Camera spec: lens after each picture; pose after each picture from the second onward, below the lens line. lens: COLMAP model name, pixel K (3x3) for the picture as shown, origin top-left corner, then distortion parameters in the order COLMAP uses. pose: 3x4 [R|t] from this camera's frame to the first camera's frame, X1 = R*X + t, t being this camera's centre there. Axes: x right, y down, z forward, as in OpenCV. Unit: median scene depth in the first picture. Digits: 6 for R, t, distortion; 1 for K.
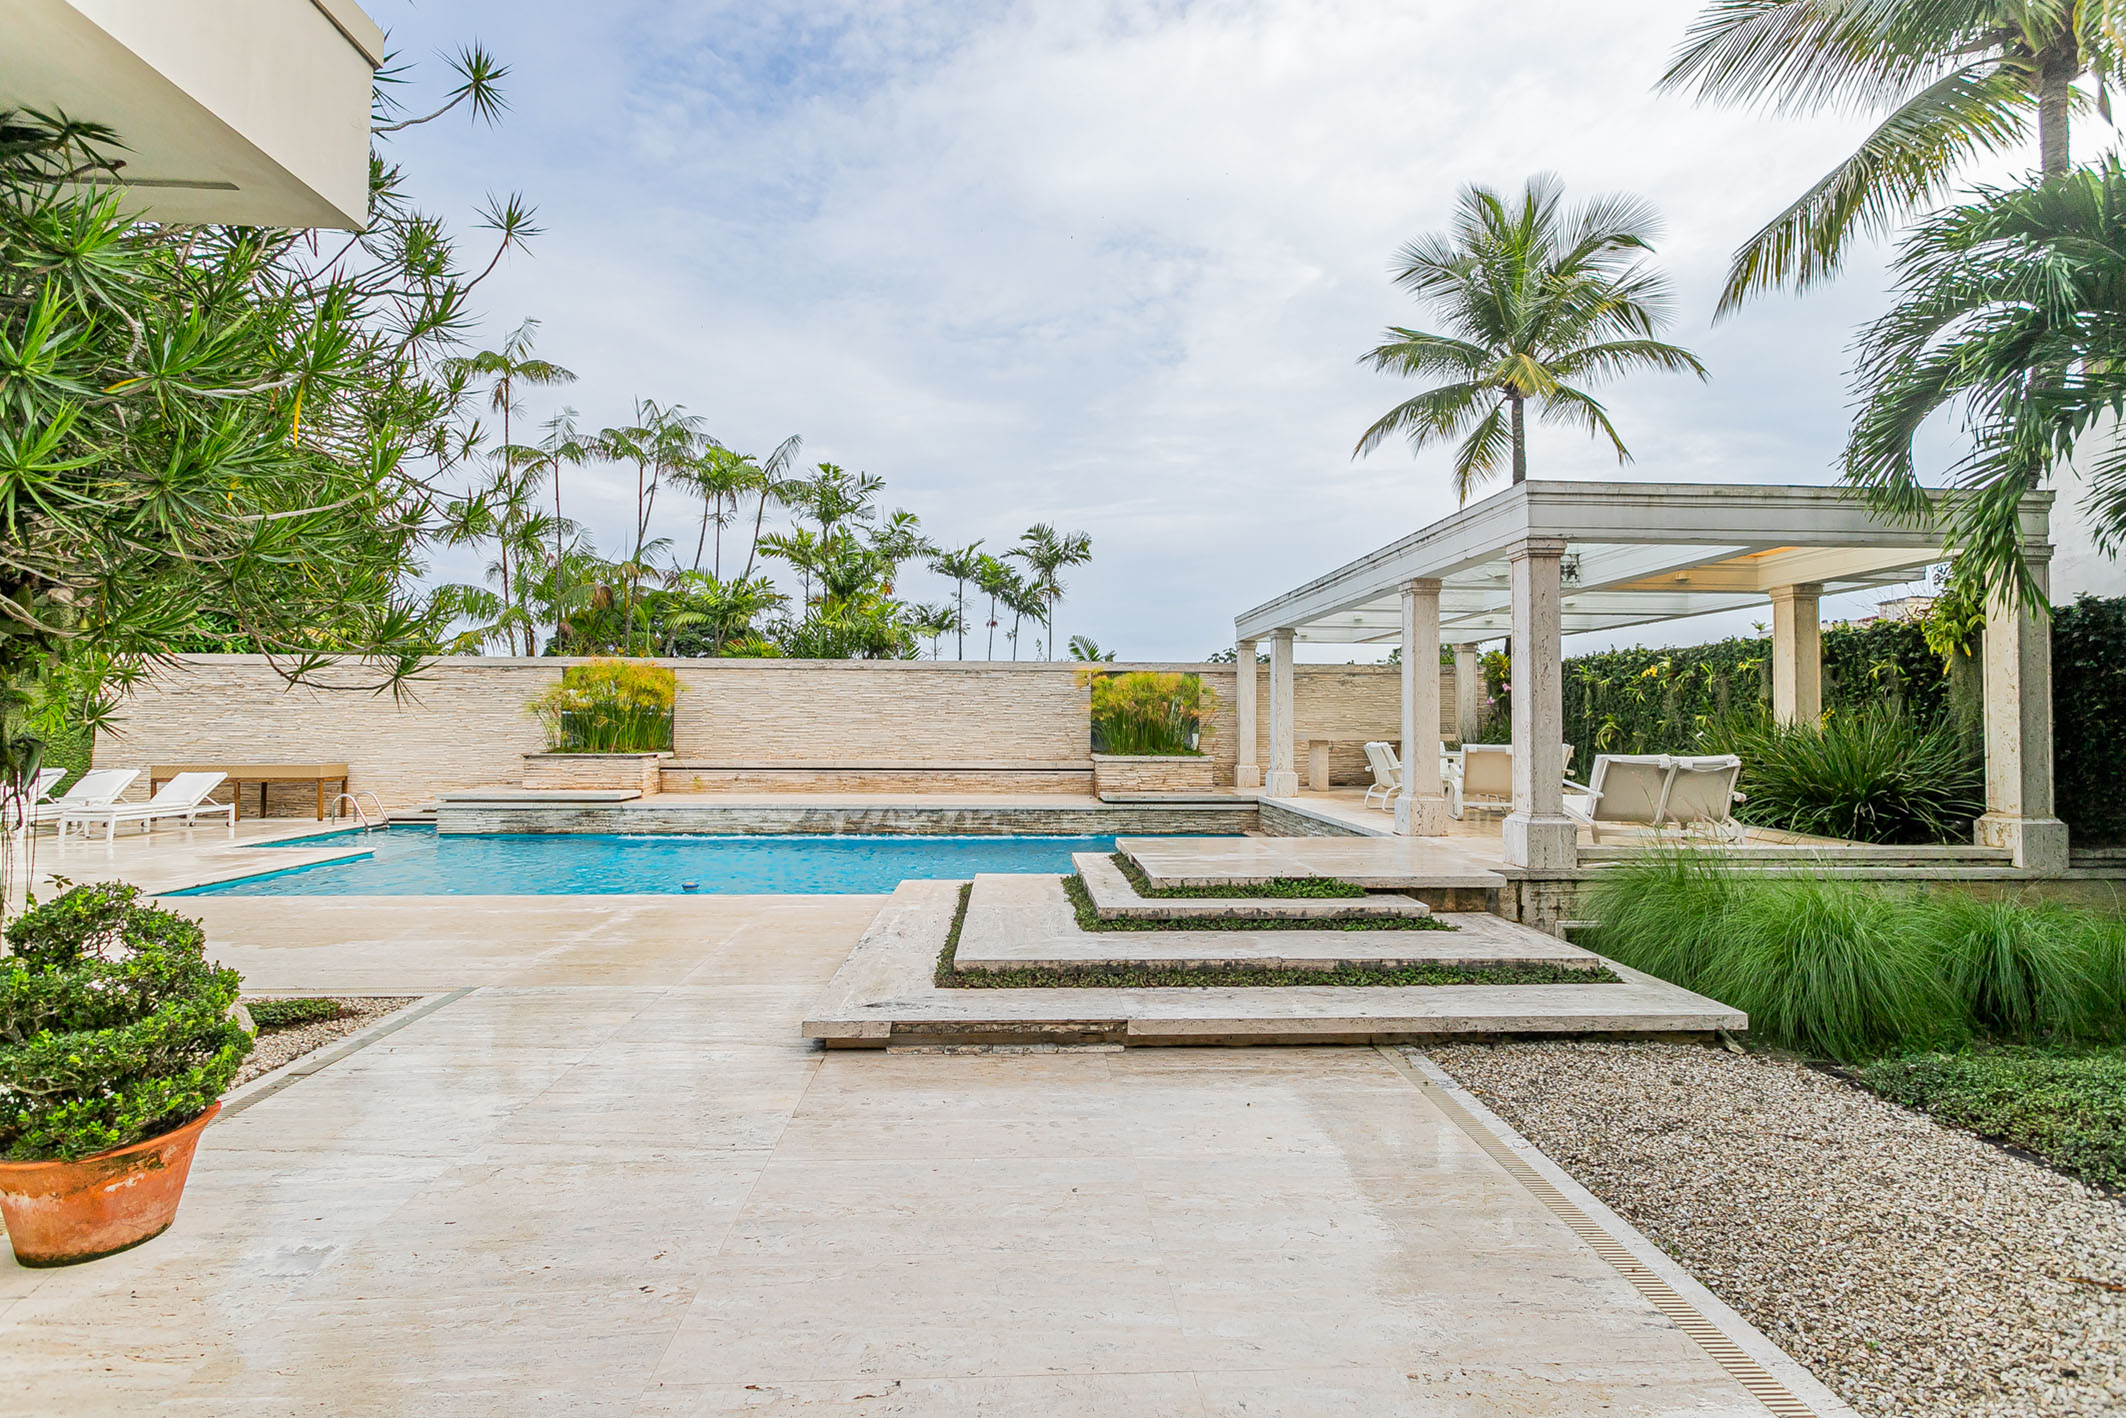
lens RADIAL K [[1012.3, 0, 1082.4], [0, 1012.3, 718.2], [0, 0, 1]] dist [-0.005924, 0.001416]
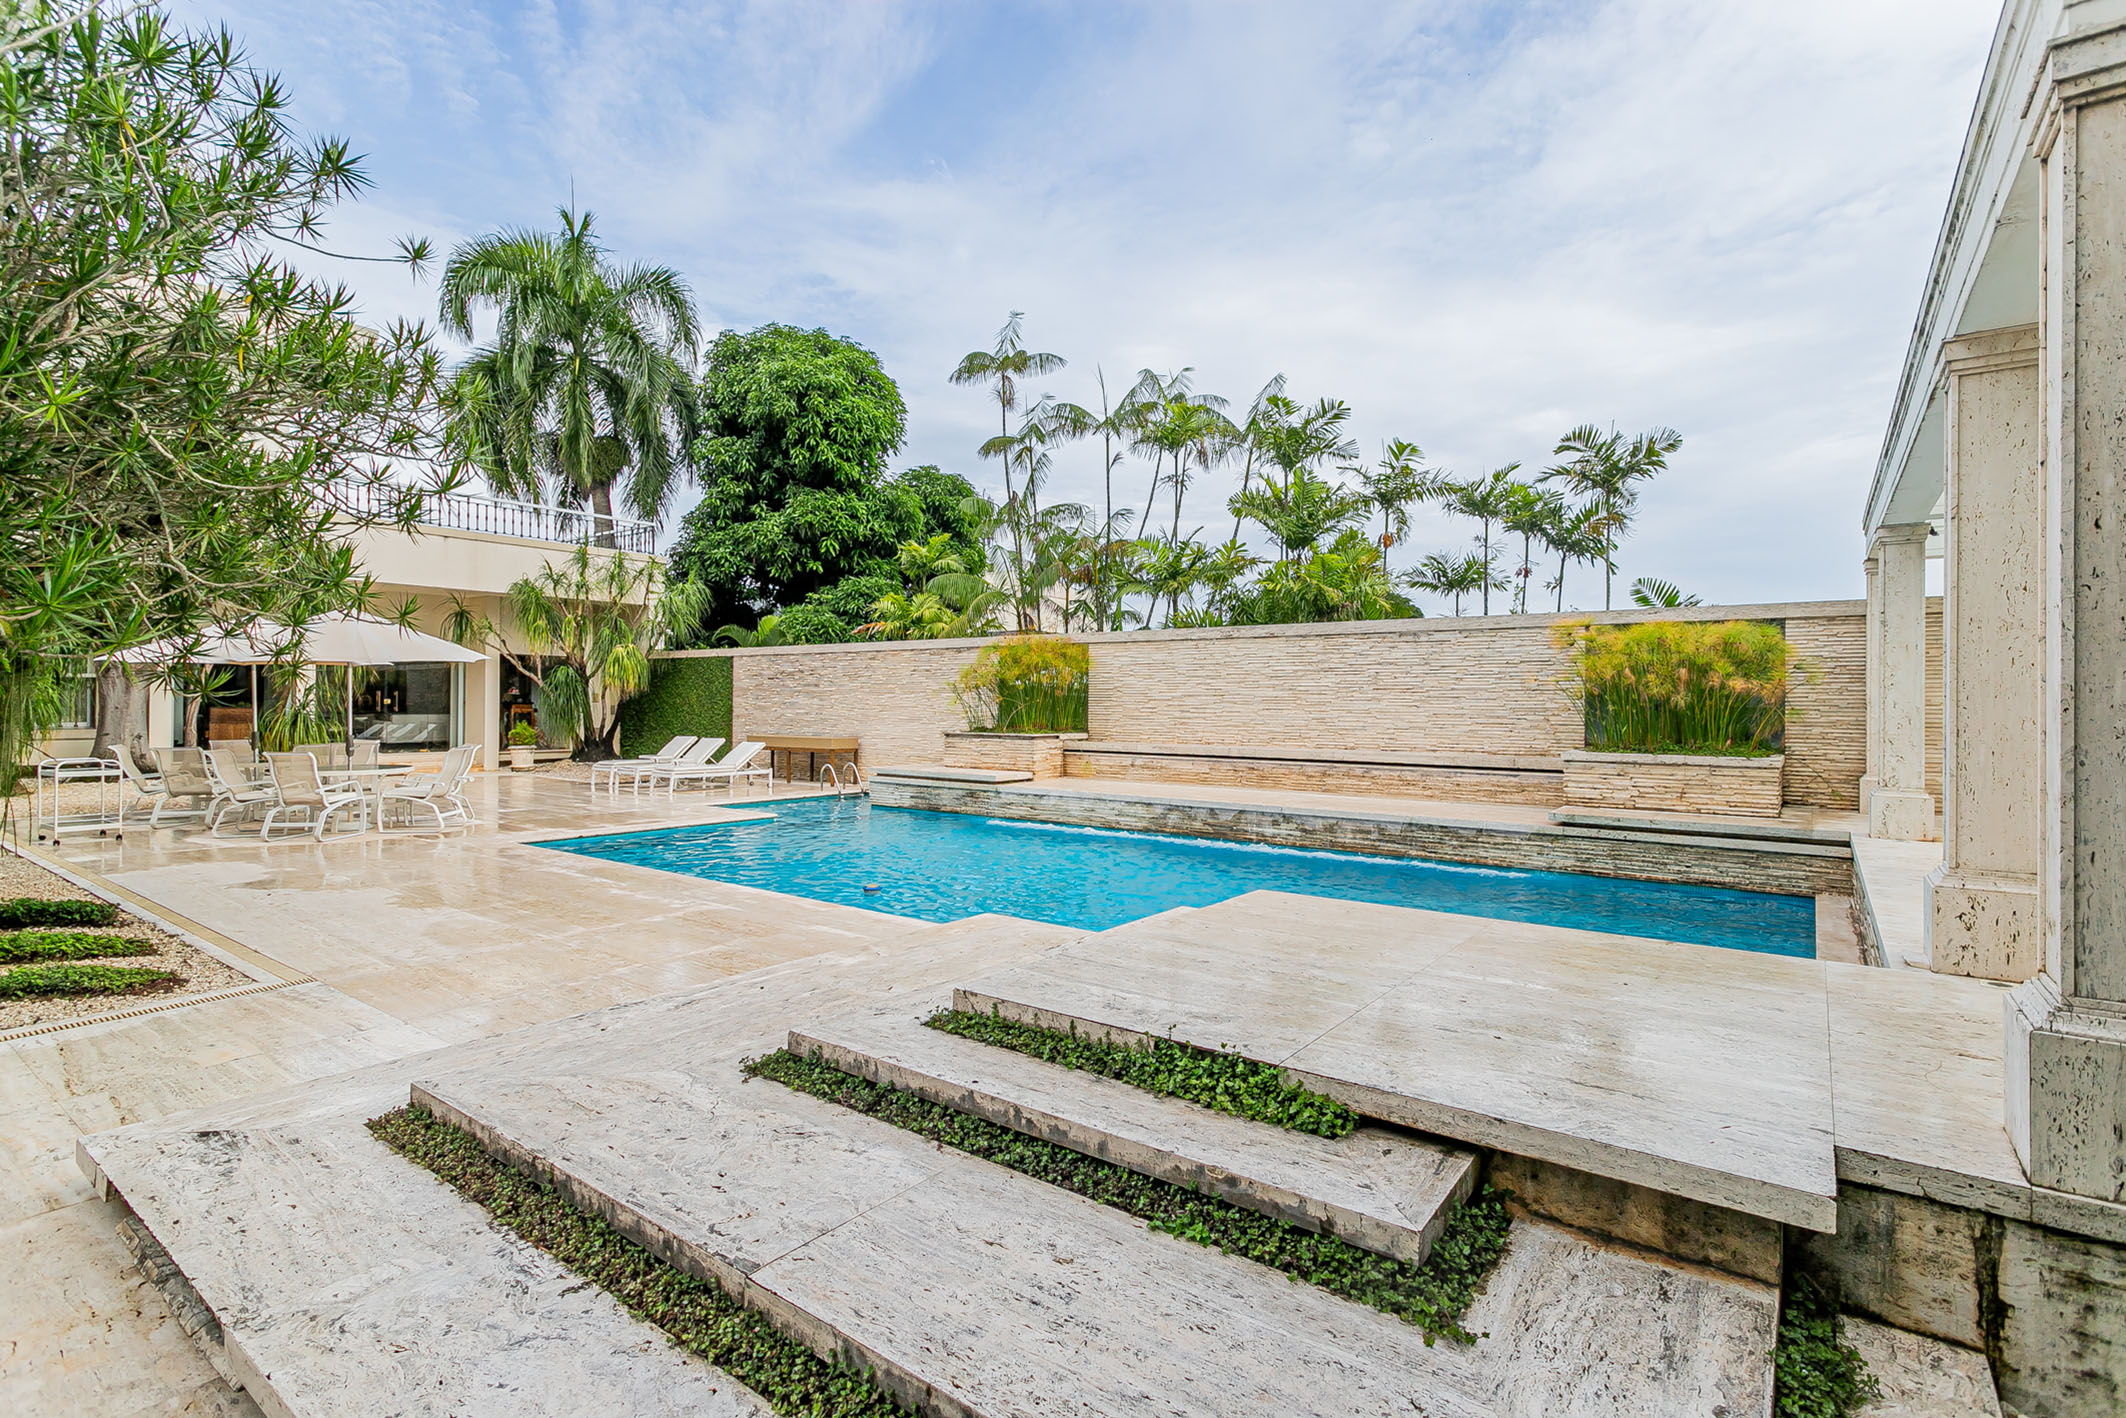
lens RADIAL K [[1012.3, 0, 1078.5], [0, 1012.3, 687.6], [0, 0, 1]] dist [-0.005924, 0.001416]
pose [[0.755695, -0.010640, -0.654837, 0.207144], [-0.000373, 0.999861, -0.016676, 0.007007], [0.654924, 0.012846, 0.755586, 0.295737]]
